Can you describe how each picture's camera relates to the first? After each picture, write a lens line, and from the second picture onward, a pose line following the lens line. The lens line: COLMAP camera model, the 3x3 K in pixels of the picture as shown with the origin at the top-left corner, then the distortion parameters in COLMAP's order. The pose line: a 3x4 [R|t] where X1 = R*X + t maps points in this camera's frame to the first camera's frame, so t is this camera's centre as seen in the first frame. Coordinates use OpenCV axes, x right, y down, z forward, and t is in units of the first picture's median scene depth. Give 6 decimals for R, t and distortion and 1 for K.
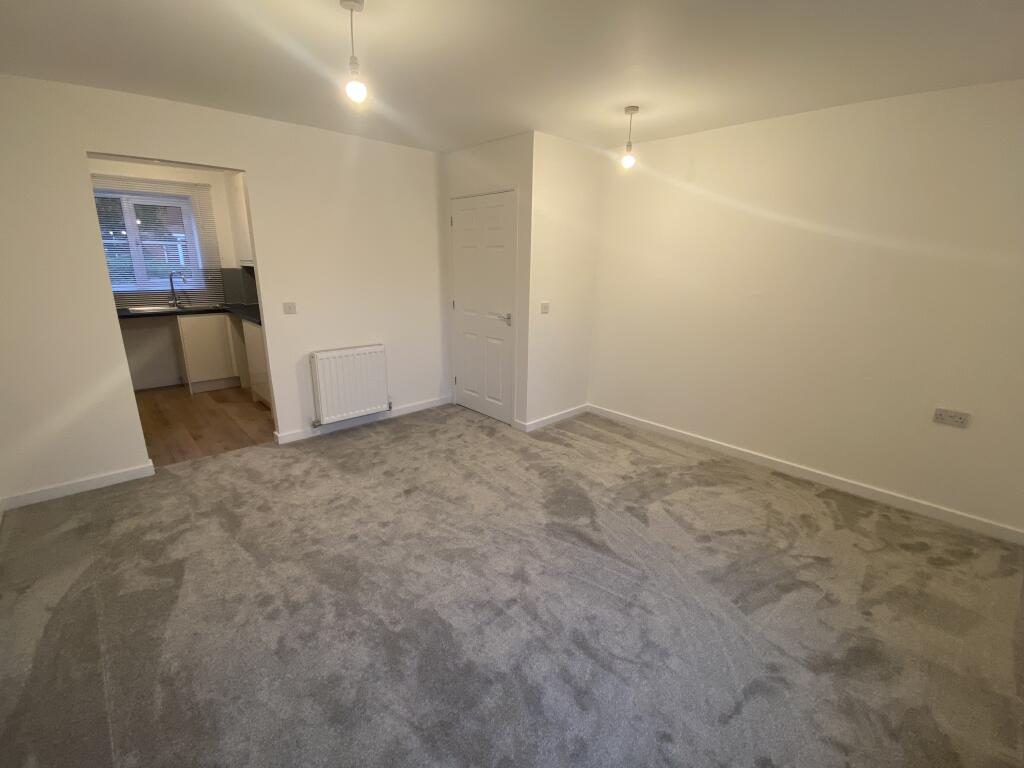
lens RADIAL K [[455.0, 0, 516.1], [0, 455.0, 382.7], [0, 0, 1]] dist [0.001269, -0.000047]
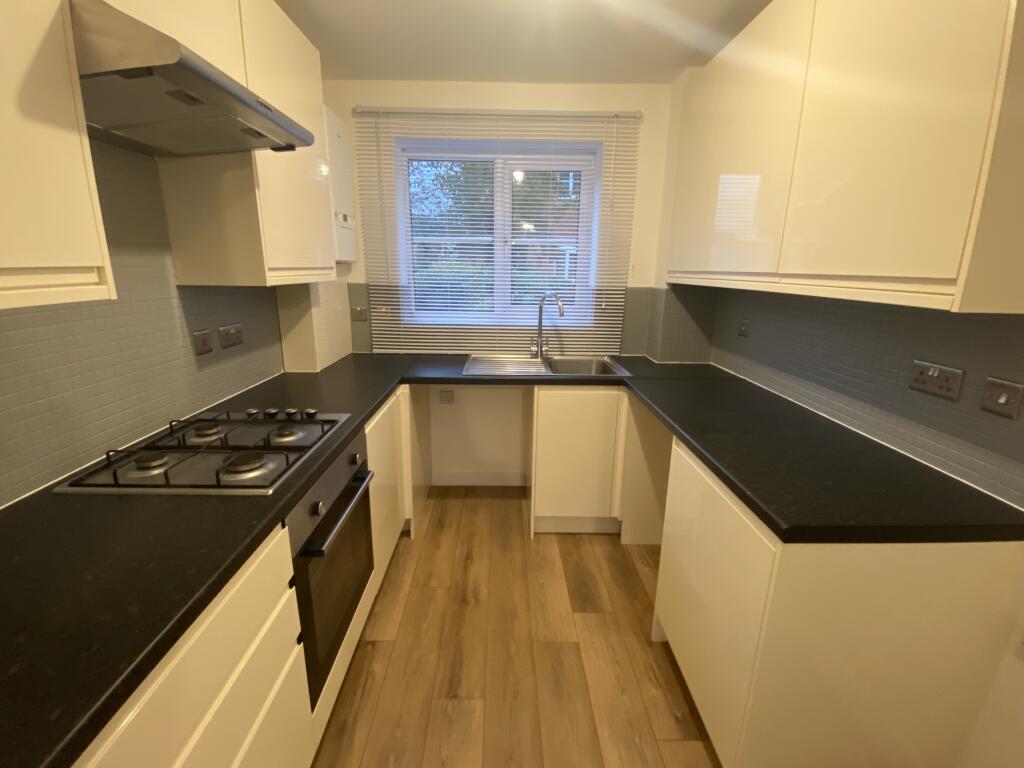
lens RADIAL K [[455.0, 0, 510.4], [0, 455.0, 385.7], [0, 0, 1]] dist [0.001269, -0.000047]
pose [[0.739348, 0.152236, -0.655888, -0.420469], [-0.180385, 0.983281, 0.024887, -0.142388], [0.648711, 0.099912, 0.754448, 0.582023]]
